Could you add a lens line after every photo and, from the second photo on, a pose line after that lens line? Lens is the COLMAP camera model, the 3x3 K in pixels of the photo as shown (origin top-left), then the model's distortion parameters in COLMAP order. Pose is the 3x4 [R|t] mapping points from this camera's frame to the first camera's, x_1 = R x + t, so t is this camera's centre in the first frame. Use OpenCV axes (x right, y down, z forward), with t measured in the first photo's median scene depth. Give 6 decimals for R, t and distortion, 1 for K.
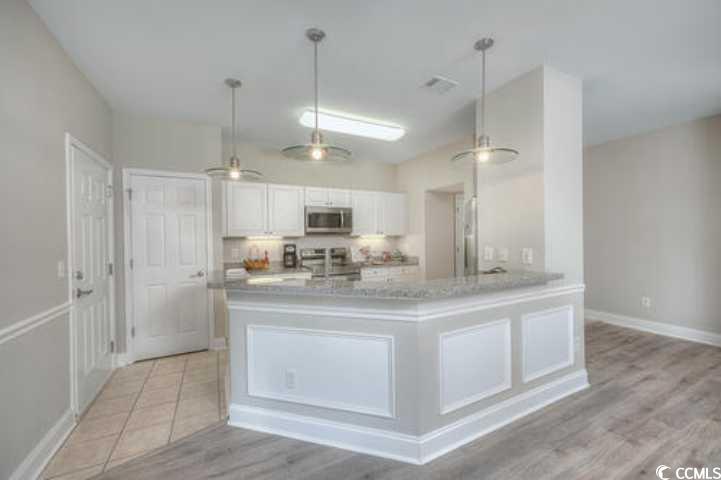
lens RADIAL K [[292.8, 0, 370.9], [0, 292.8, 241.0], [0, 0, 1]] dist [-0.003387, 0.000013]
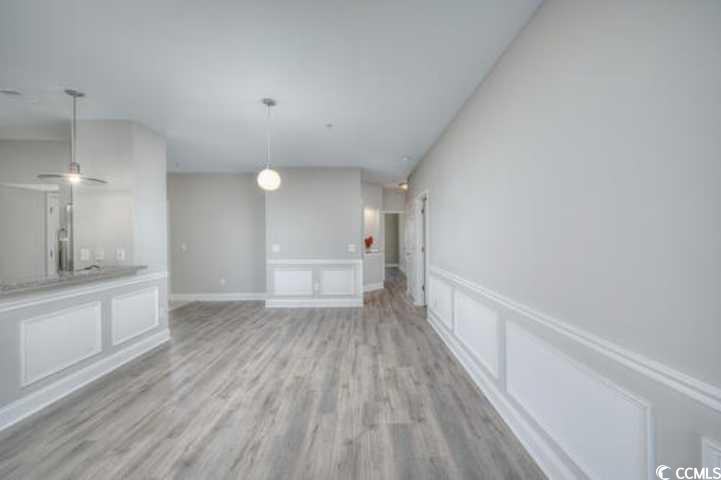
lens RADIAL K [[292.8, 0, 369.1], [0, 292.8, 237.1], [0, 0, 1]] dist [-0.003387, 0.000013]
pose [[0.450965, 0.002840, 0.892537, -0.165766], [0.005677, 0.999966, -0.006050, -0.016991], [-0.892523, 0.007795, 0.450934, -0.697552]]
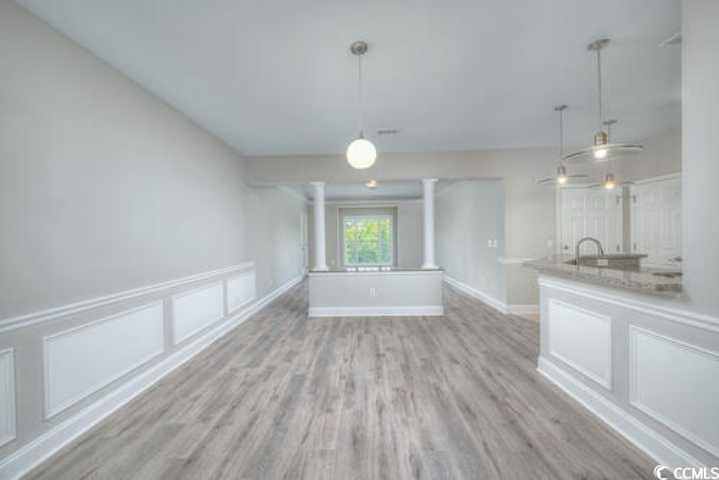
lens RADIAL K [[292.0, 0, 358.3], [0, 292.0, 239.8], [0, 0, 1]] dist [-0.003387, 0.000013]
pose [[-0.485515, 0.032663, -0.873618, 1.602323], [0.020148, 0.999454, 0.026171, -0.029641], [0.873996, -0.004896, -0.485908, 0.707347]]
